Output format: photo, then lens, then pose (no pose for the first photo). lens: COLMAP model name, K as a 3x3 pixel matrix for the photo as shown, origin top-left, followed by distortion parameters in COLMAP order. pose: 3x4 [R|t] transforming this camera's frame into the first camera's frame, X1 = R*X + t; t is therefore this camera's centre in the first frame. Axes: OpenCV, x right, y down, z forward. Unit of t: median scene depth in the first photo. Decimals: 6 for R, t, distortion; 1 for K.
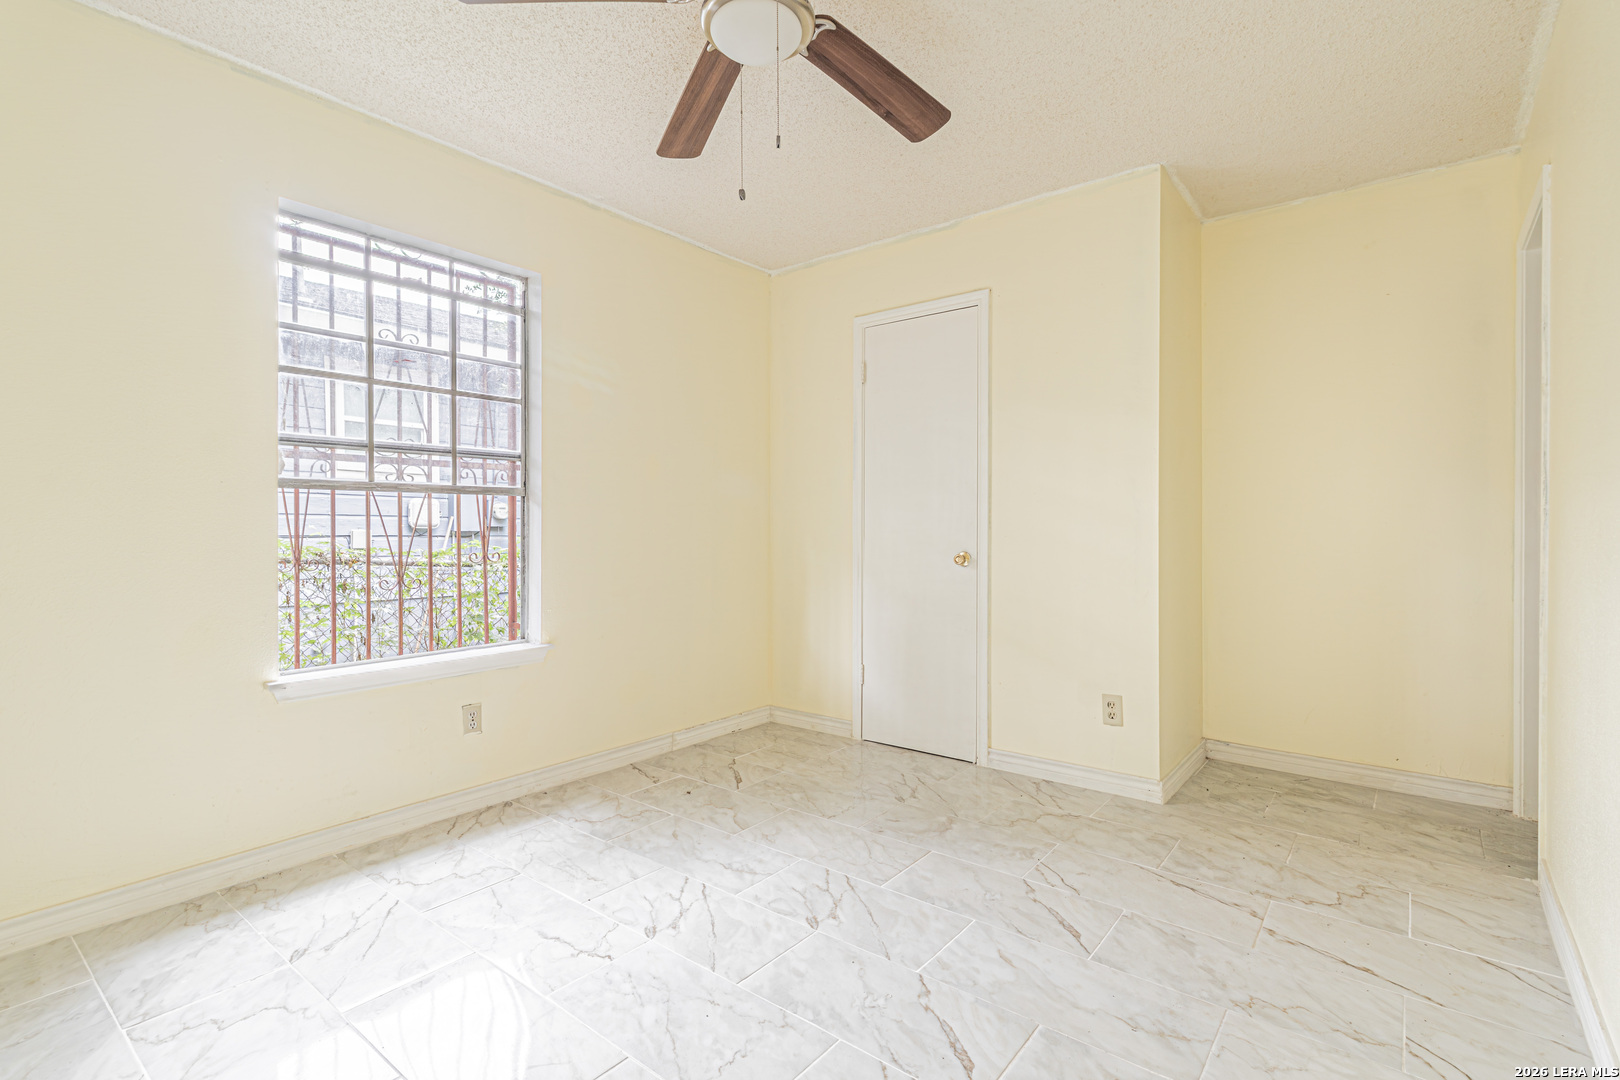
lens RADIAL K [[759.3, 0, 815.3], [0, 759.3, 536.7], [0, 0, 1]] dist [0.004234, 0.001643]
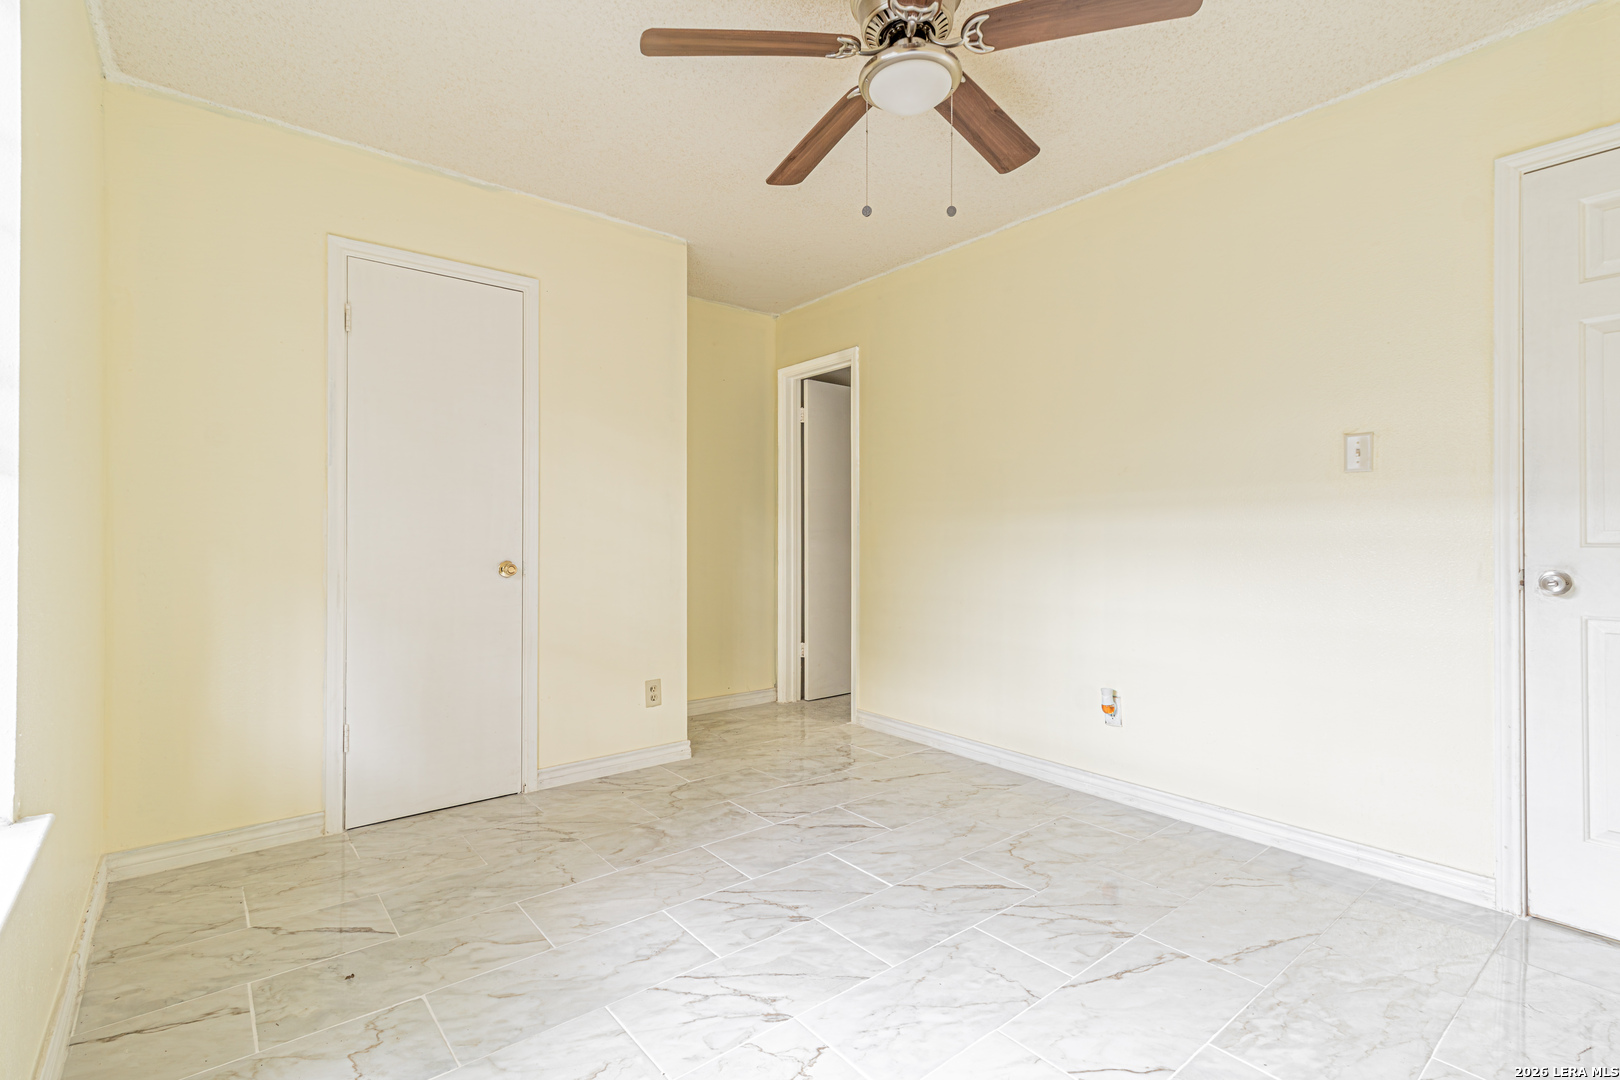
lens RADIAL K [[759.3, 0, 815.2], [0, 759.3, 537.1], [0, 0, 1]] dist [0.004234, 0.001643]
pose [[0.204543, 0.000806, 0.978857, -0.742495], [0.009518, 0.999951, -0.002812, -0.002411], [-0.978811, 0.009892, 0.204526, 0.568238]]
